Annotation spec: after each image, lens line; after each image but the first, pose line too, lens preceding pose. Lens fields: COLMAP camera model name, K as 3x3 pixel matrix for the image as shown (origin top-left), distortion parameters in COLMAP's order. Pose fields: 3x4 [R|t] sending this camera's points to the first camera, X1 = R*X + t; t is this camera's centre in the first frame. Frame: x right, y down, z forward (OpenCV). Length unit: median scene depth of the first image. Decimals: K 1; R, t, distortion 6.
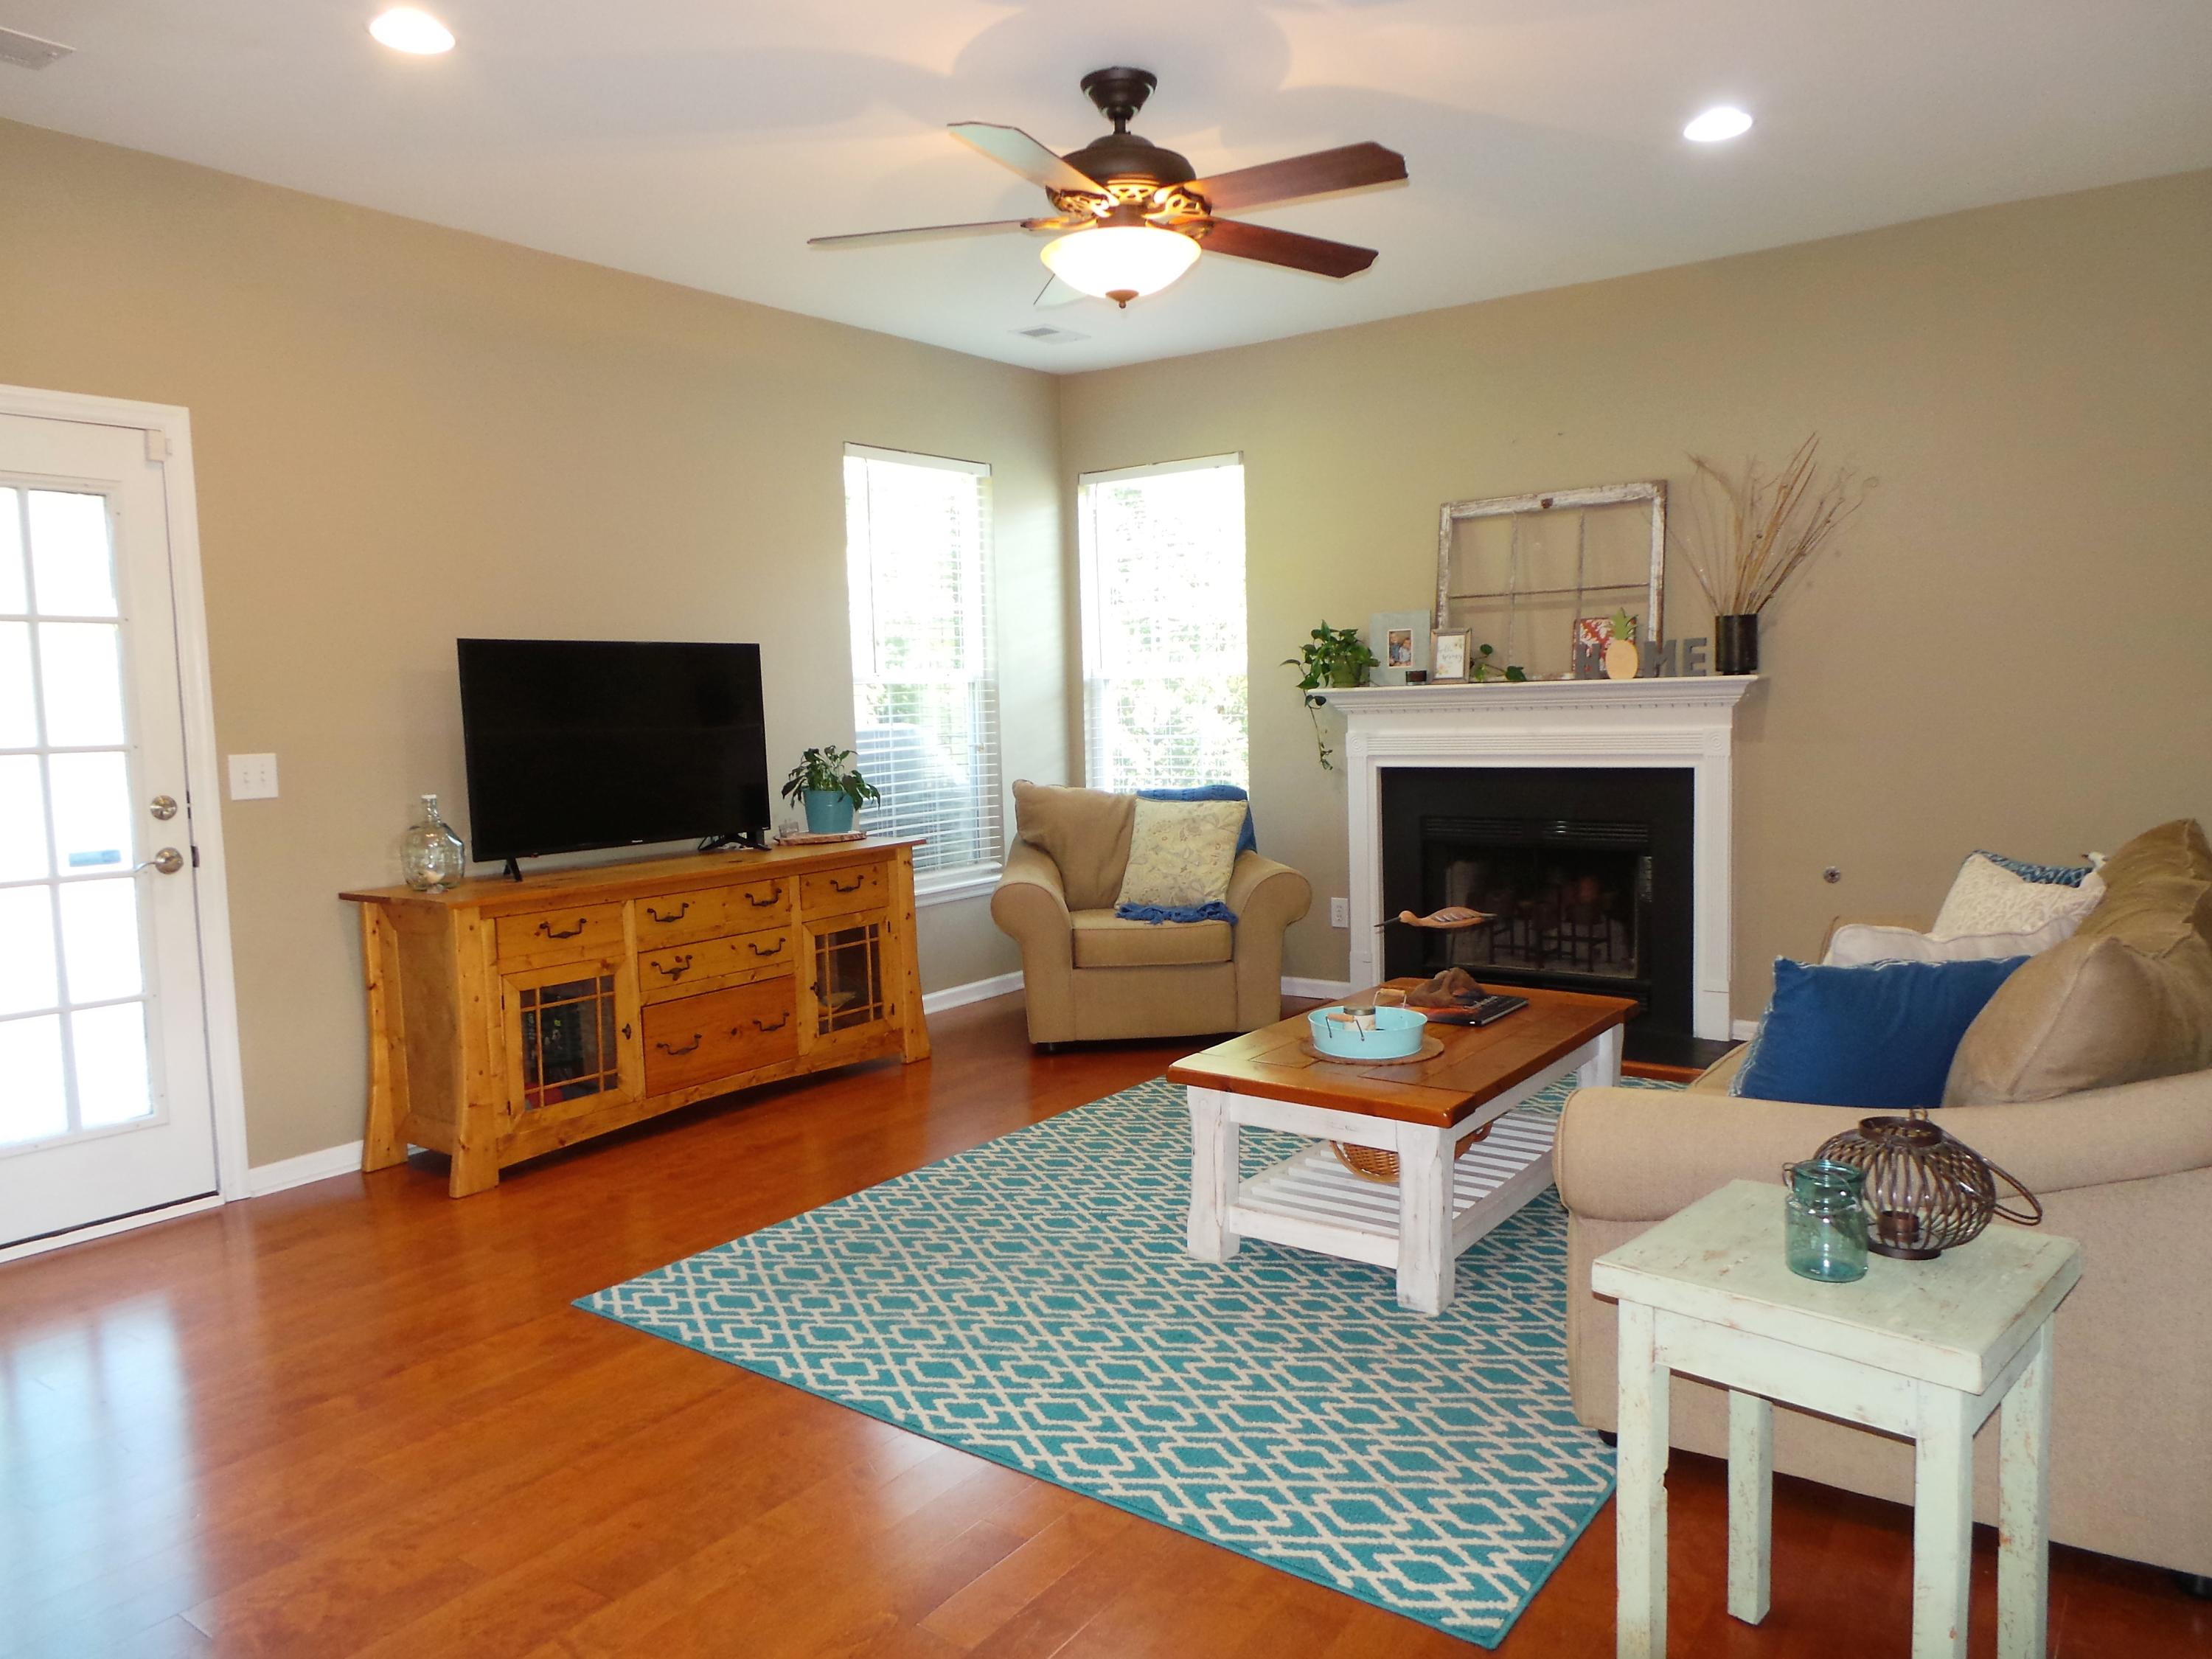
lens RADIAL K [[1552.8, 0, 1103.2], [0, 1552.8, 825.5], [0, 0, 1]] dist [0.005900, 0.006132]
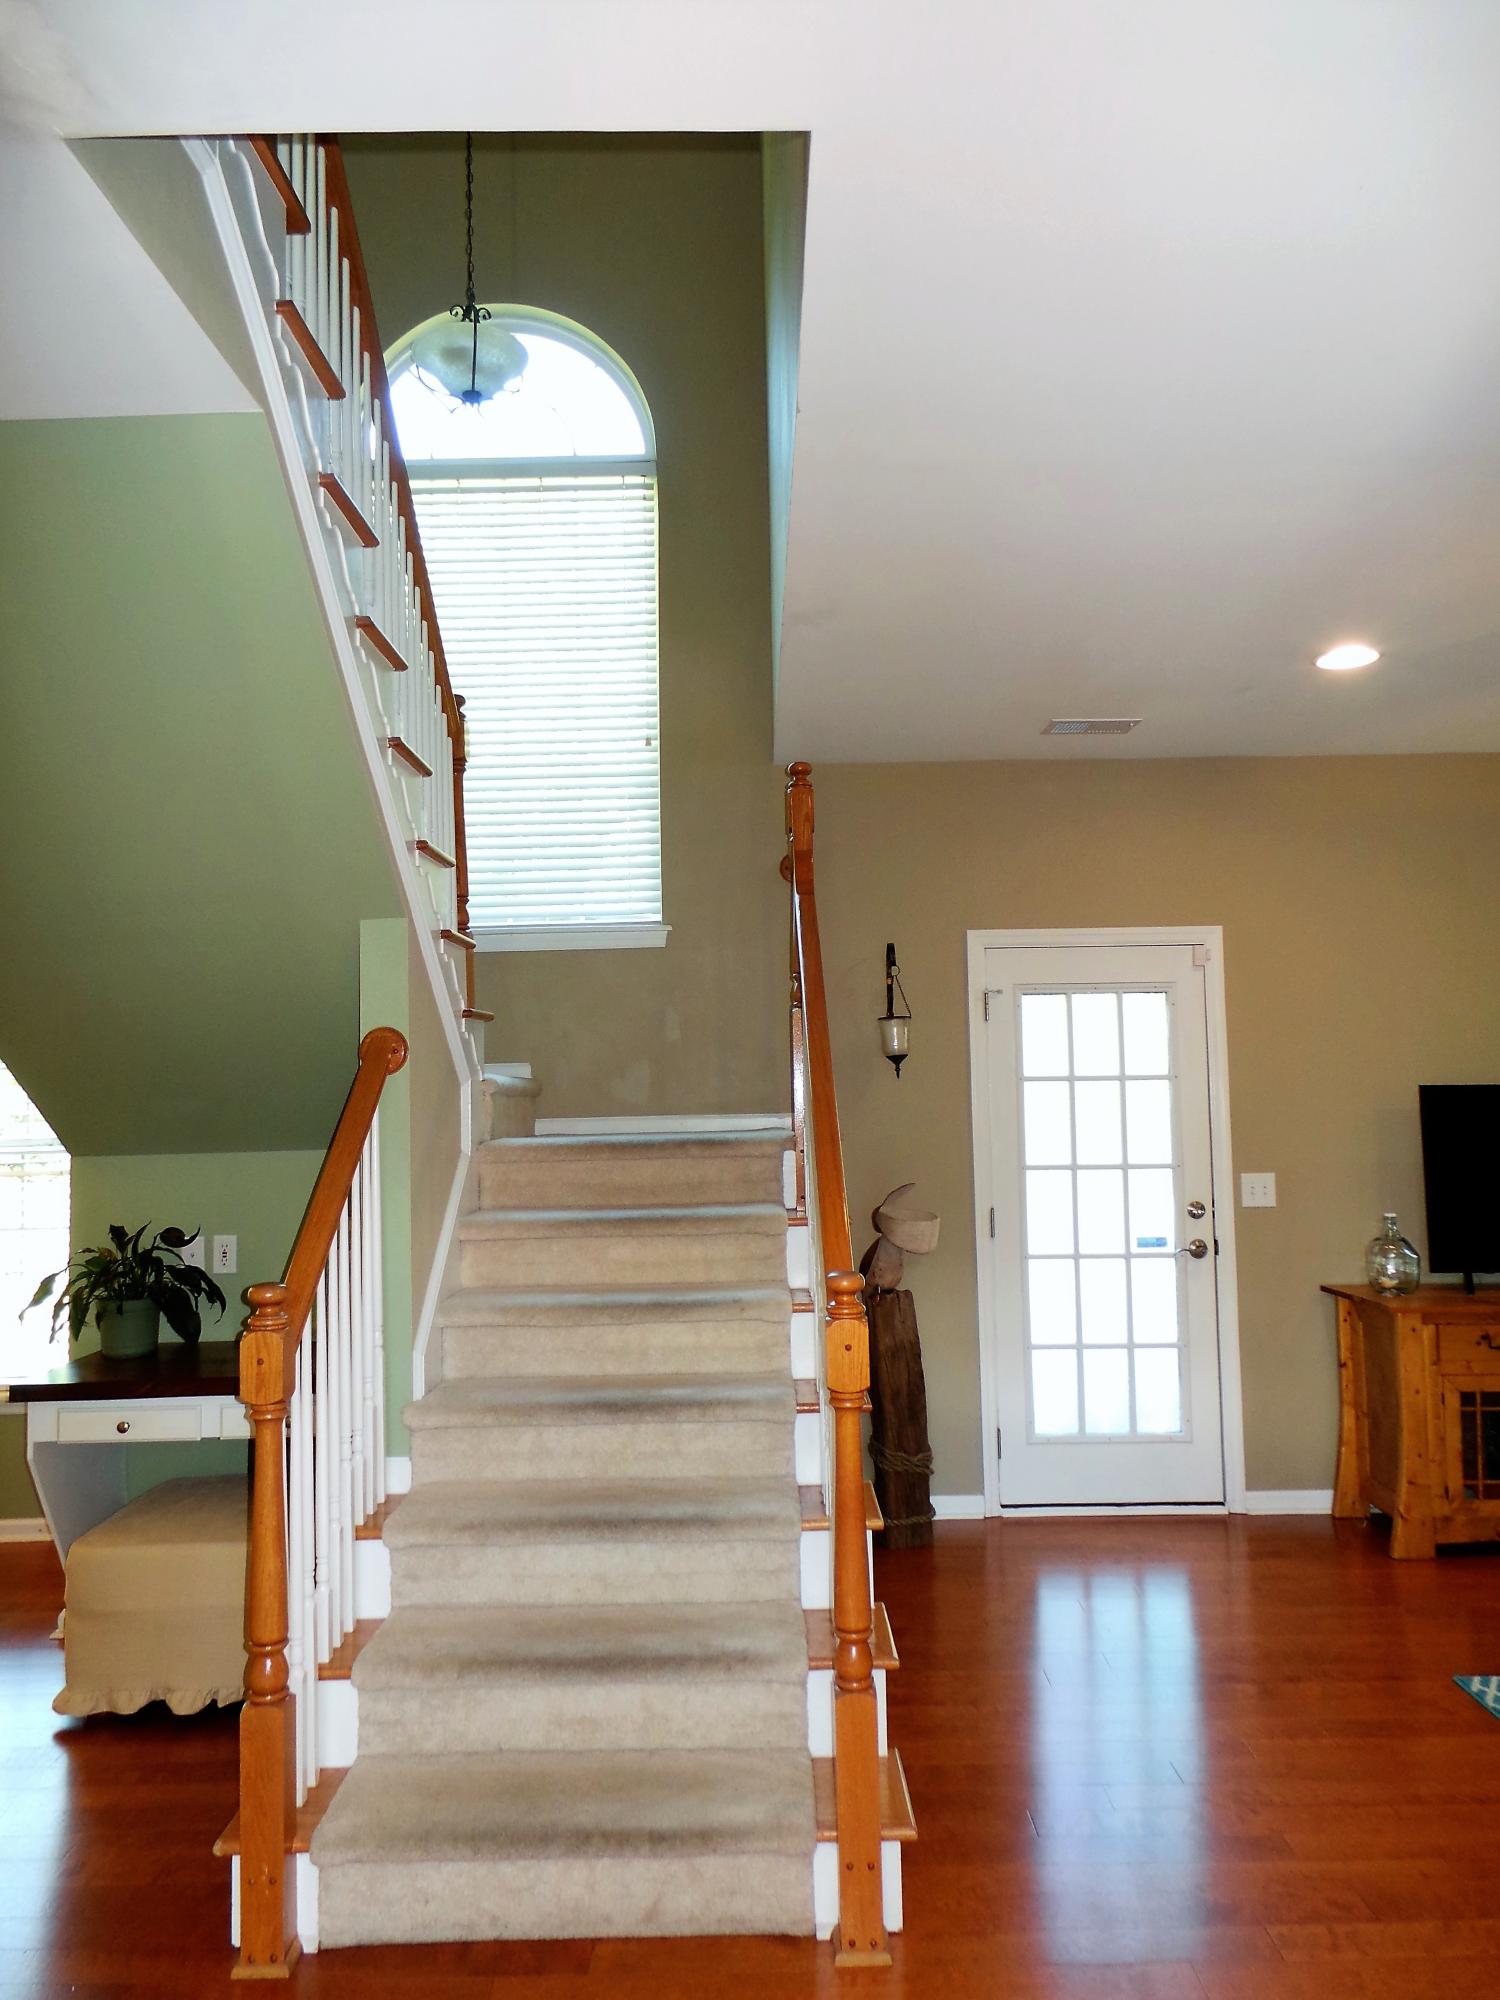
lens RADIAL K [[1404.0, 0, 746.6], [0, 1404.0, 1004.0], [0, 0, 1]] dist [0.005900, 0.006132]
pose [[0.584804, -0.038042, -0.810282, 0.180702], [-0.068489, 0.993017, -0.096052, -0.044178], [0.808278, 0.111667, 0.578115, -0.071291]]
